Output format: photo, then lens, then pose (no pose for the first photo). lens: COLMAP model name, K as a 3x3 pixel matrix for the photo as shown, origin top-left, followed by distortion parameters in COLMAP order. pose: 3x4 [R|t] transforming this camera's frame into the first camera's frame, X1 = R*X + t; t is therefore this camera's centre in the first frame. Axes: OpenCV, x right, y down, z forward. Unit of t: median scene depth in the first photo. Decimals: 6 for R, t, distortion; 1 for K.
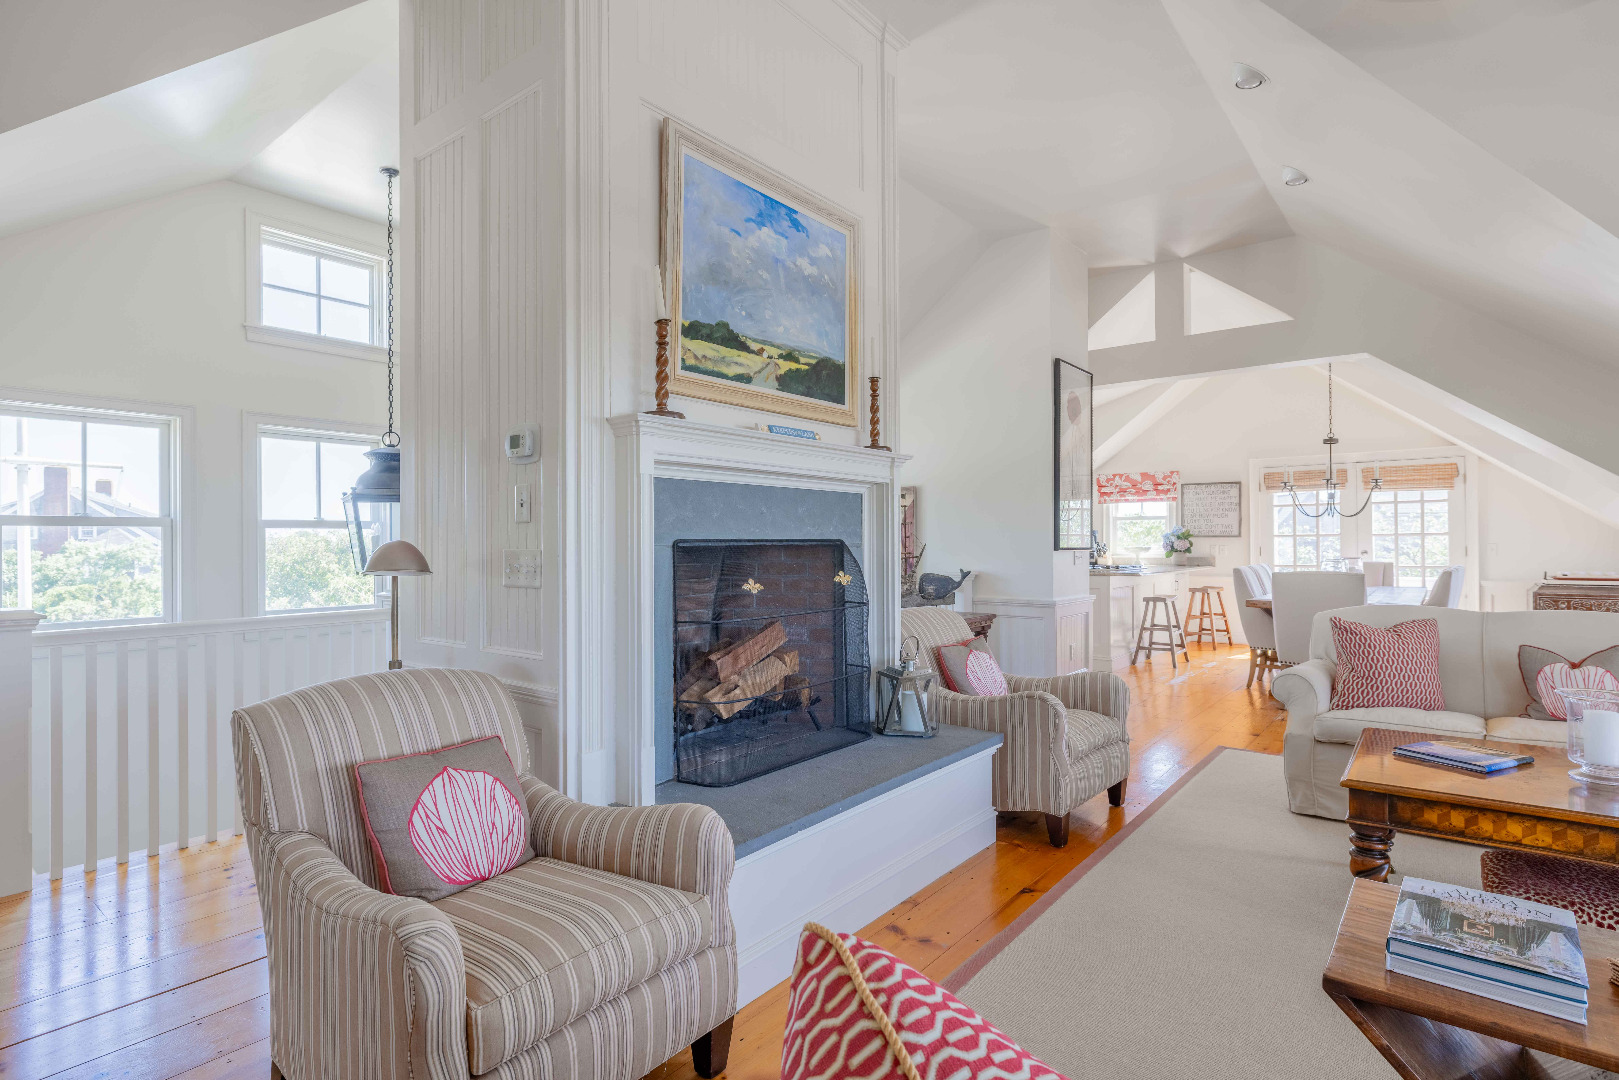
lens RADIAL K [[787.5, 0, 809.5], [0, 787.5, 540.0], [0, 0, 1]] dist [0.000942, 0.000011]
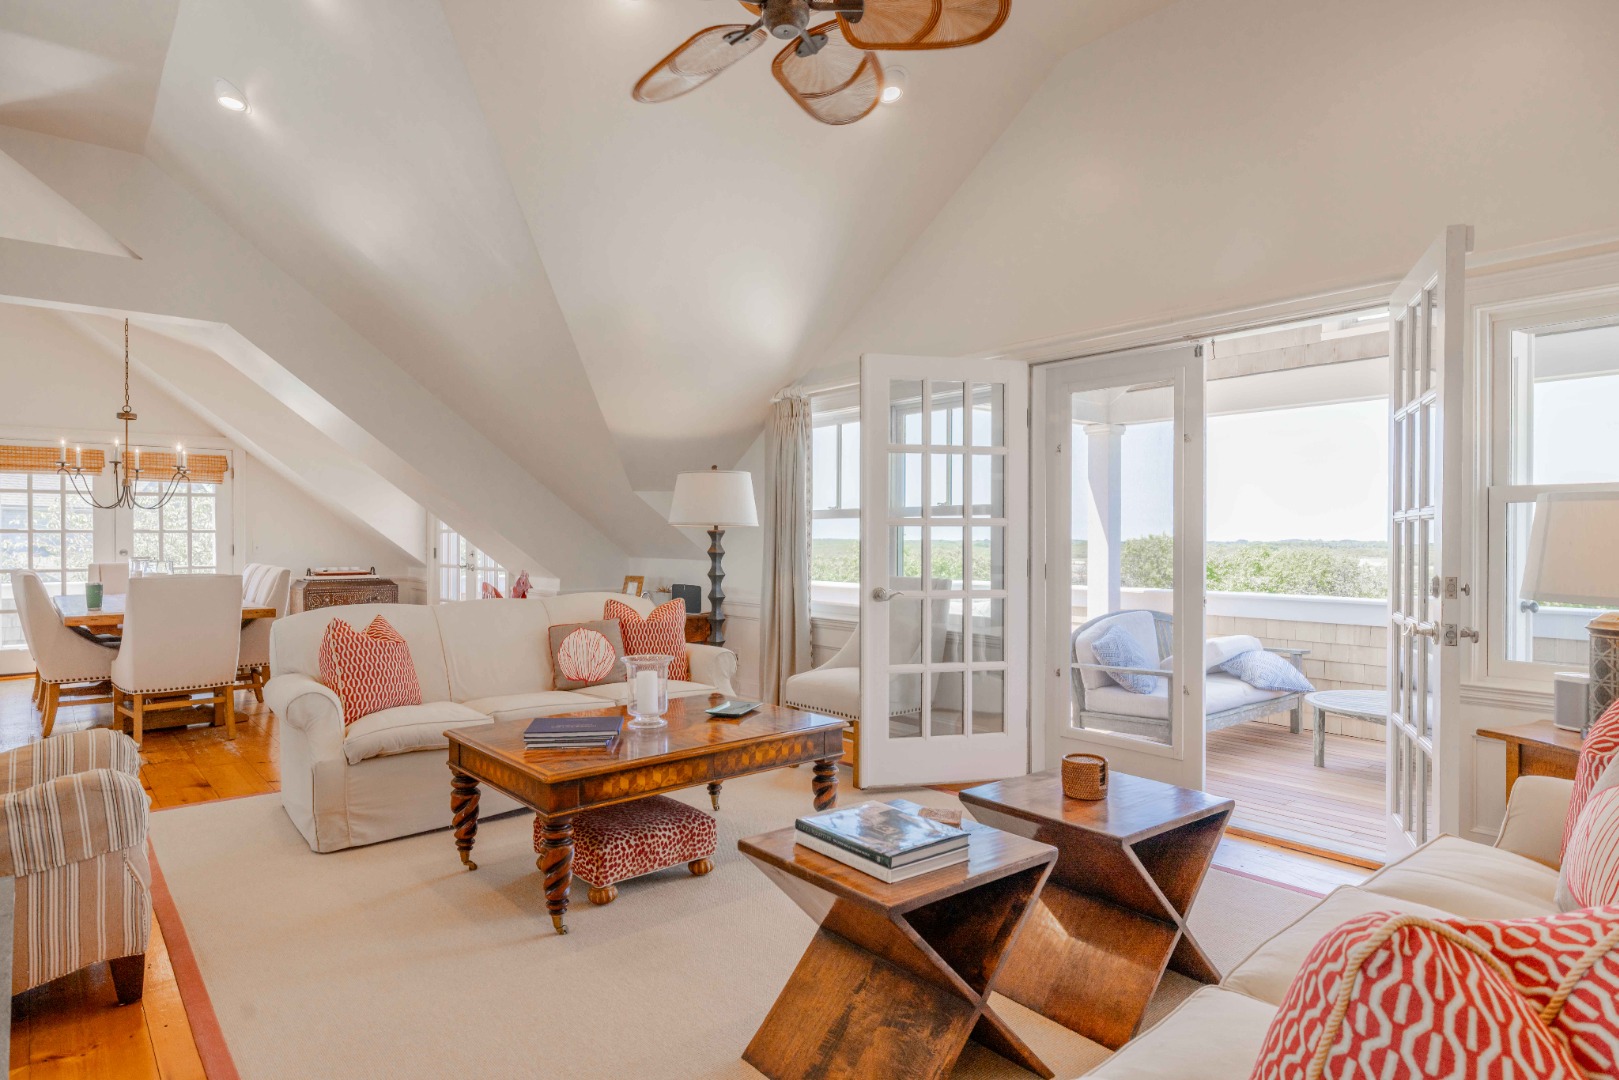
lens RADIAL K [[928.4, 0, 809.5], [0, 928.4, 540.0], [0, 0, 1]] dist [0.001997, 0.000448]
pose [[0.182710, -0.000610, 0.983167, -0.130053], [-0.001337, 0.999999, 0.000869, -0.000357], [-0.983166, -0.001473, 0.182709, 0.125424]]
